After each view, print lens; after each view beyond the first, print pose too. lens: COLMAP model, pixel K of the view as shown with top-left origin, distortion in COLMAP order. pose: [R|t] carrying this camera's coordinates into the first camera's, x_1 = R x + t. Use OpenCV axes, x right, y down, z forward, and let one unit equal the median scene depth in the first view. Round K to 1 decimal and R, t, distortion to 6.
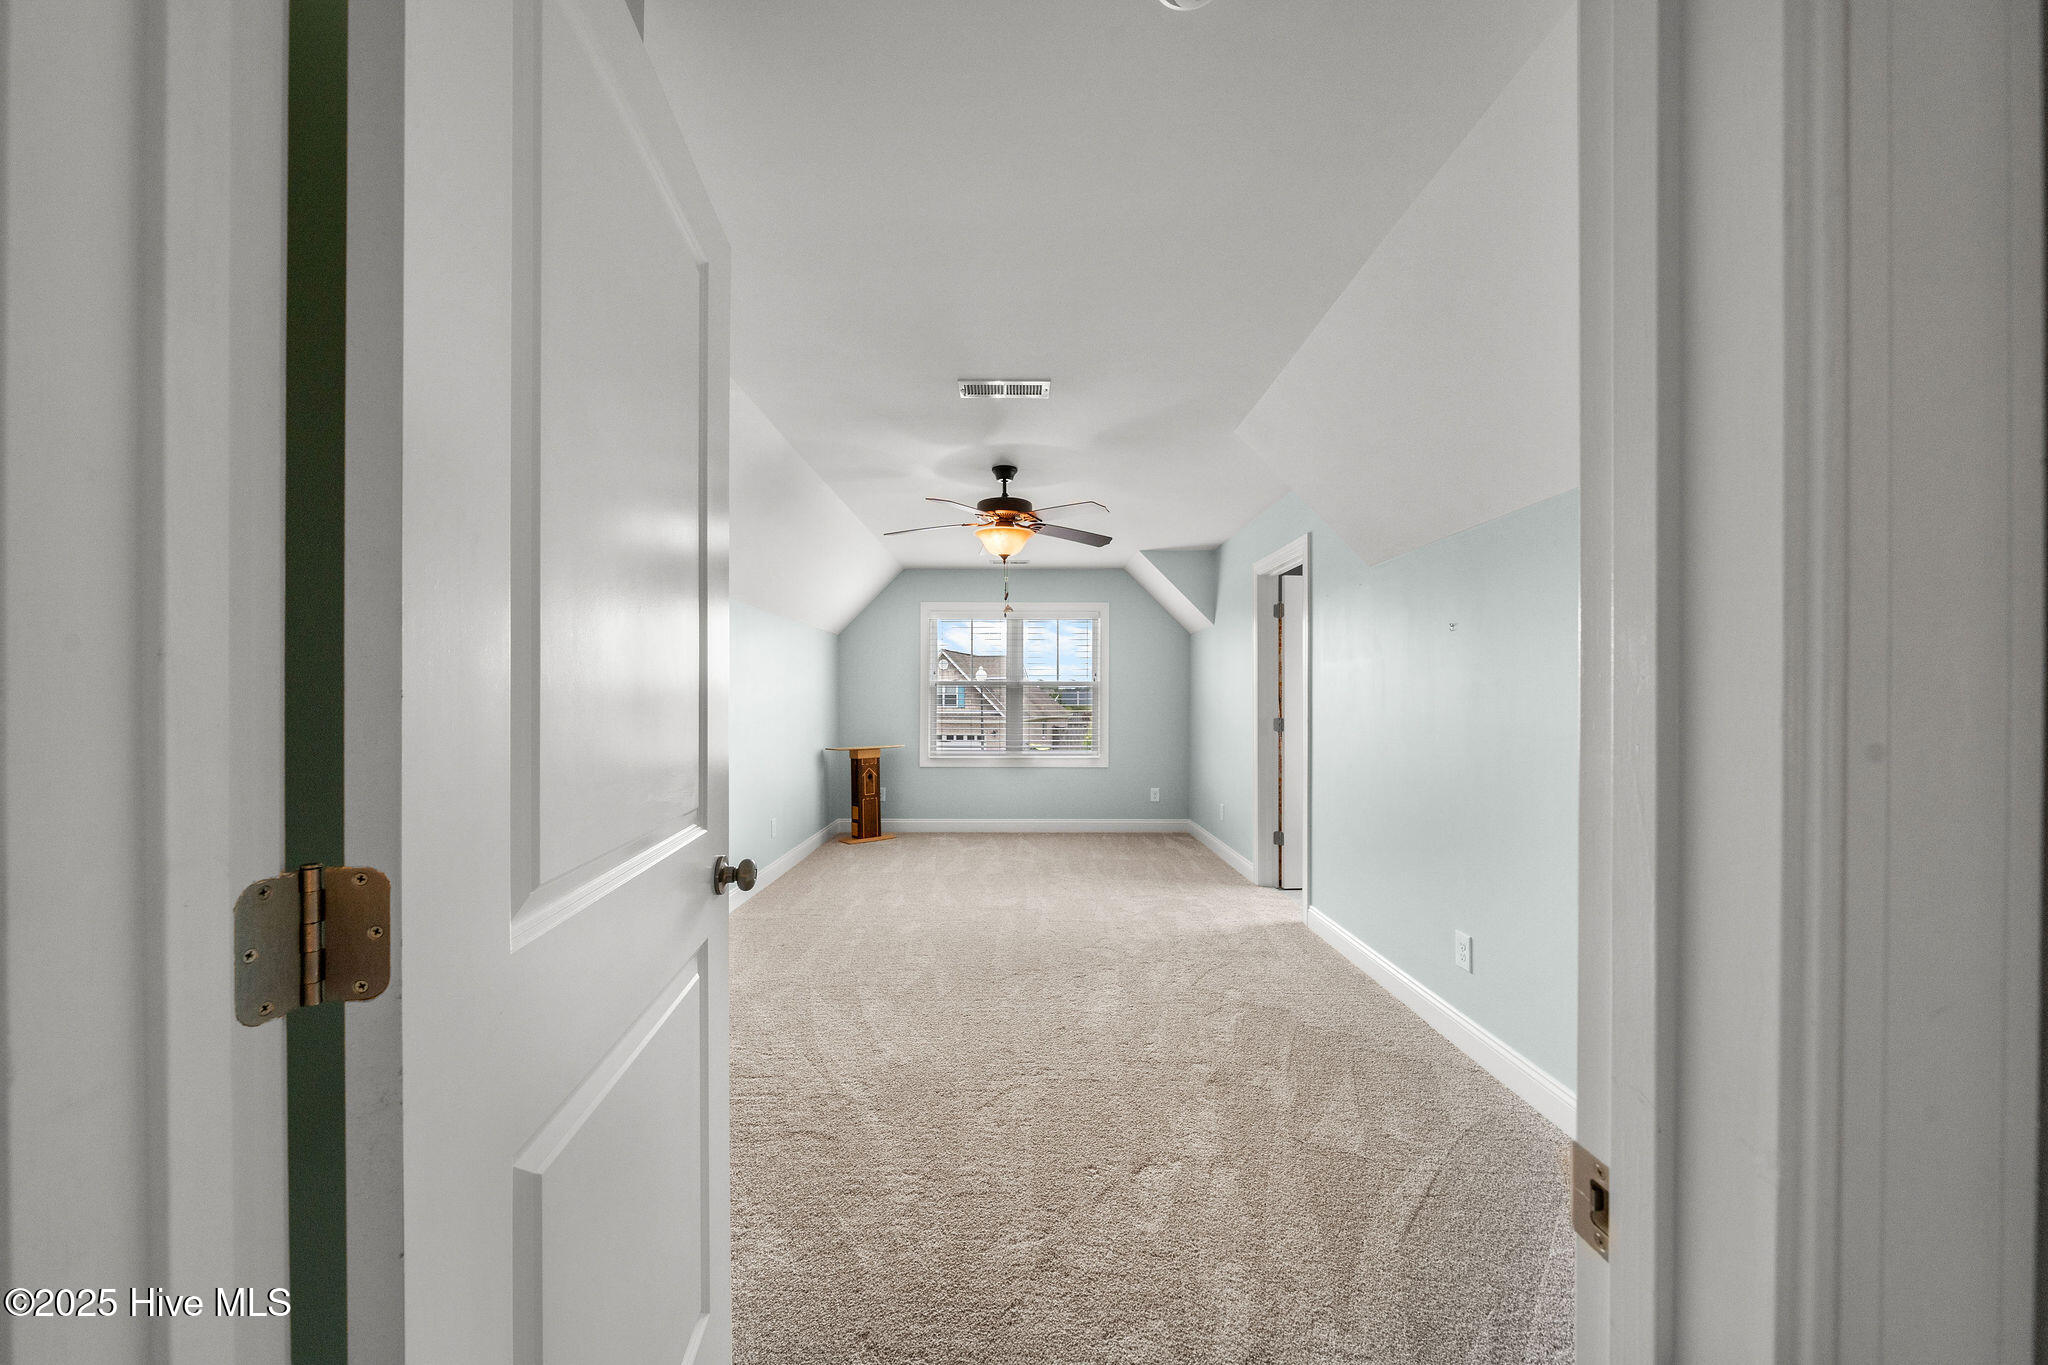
lens RADIAL K [[695.0, 0, 1014.5], [0, 695.0, 698.4], [0, 0, 1]] dist [-0.003245, 0.000347]
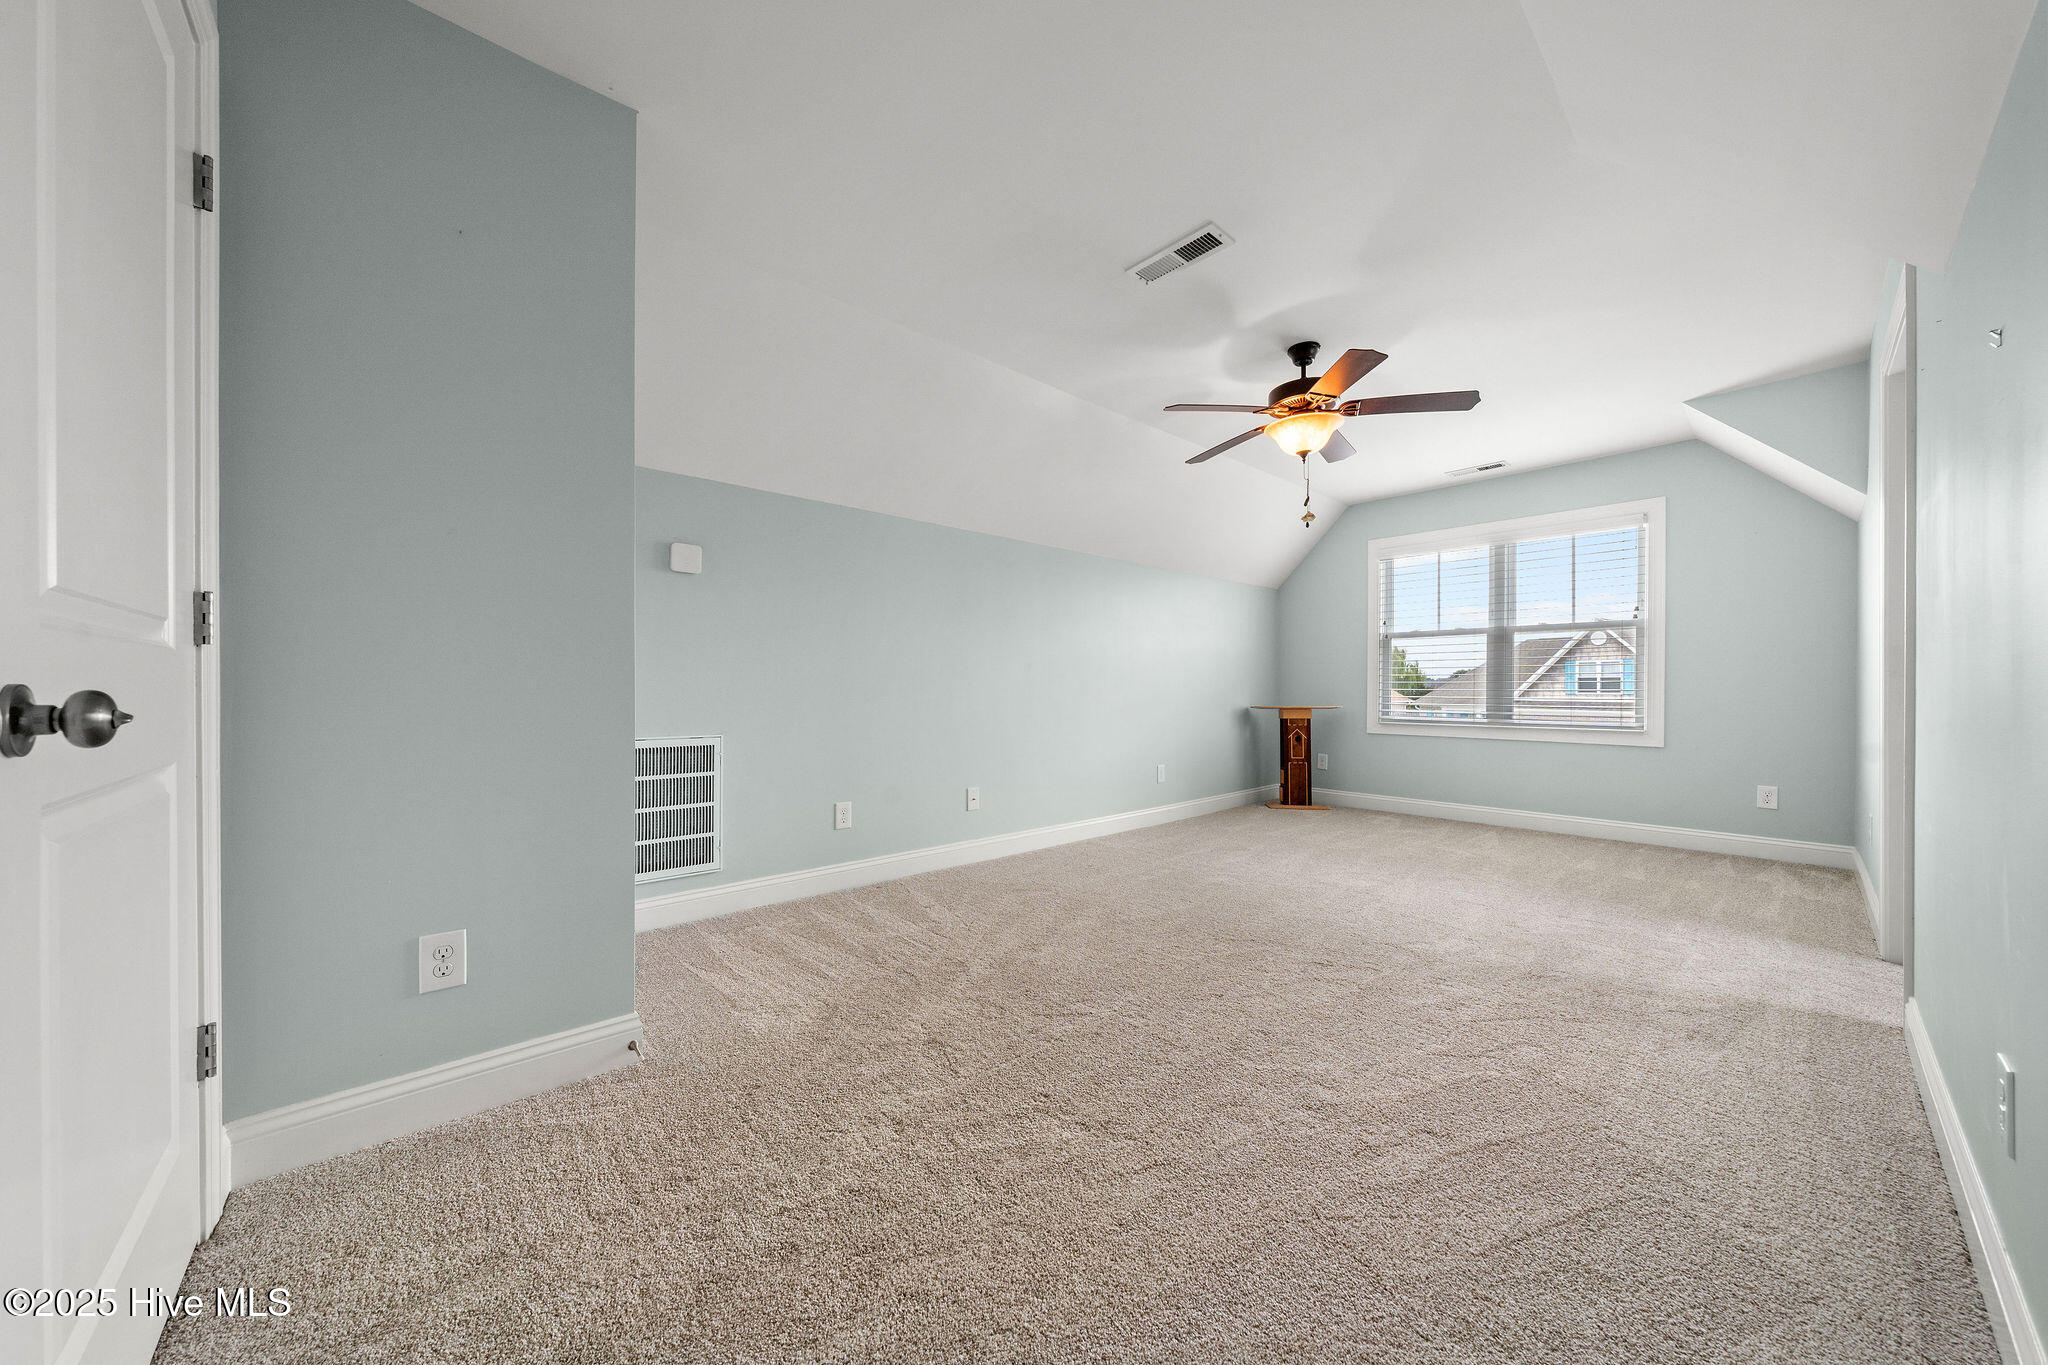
lens RADIAL K [[695.0, 0, 1018.3], [0, 695.0, 684.4], [0, 0, 1]] dist [-0.003245, 0.000347]
pose [[0.666797, -0.005591, -0.745219, 0.229037], [-0.000864, 0.999965, -0.008275, 0.049131], [0.745239, 0.006161, 0.666769, 0.117884]]
